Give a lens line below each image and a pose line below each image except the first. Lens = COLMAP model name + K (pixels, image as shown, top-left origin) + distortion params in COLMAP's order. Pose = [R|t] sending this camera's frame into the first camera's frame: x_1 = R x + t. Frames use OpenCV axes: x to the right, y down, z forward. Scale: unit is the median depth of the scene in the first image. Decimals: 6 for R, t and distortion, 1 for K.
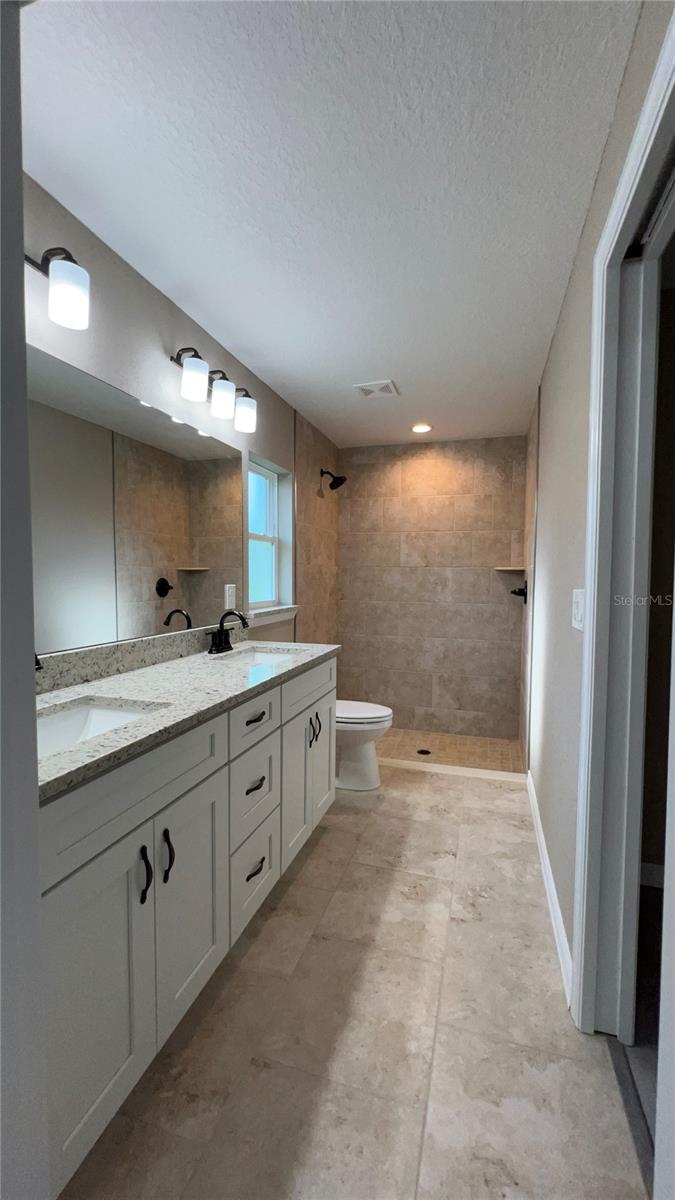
lens RADIAL K [[482.9, 0, 343.5], [0, 482.9, 605.4], [0, 0, 1]] dist [-0.002866, 0.000776]
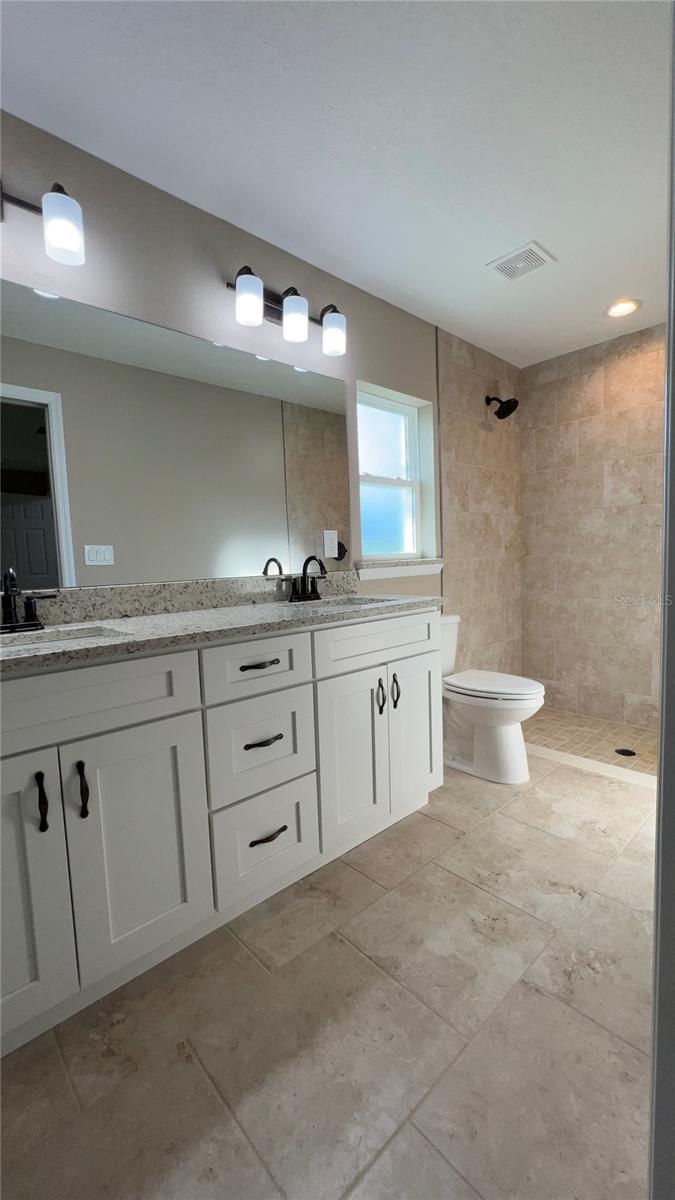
lens RADIAL K [[482.9, 0, 342.9], [0, 482.9, 604.1], [0, 0, 1]] dist [-0.002866, 0.000776]
pose [[0.860333, 0.007003, -0.509685, 0.270811], [0.013784, 0.999220, 0.036996, 0.066933], [0.509547, -0.038854, 0.859565, 0.235285]]
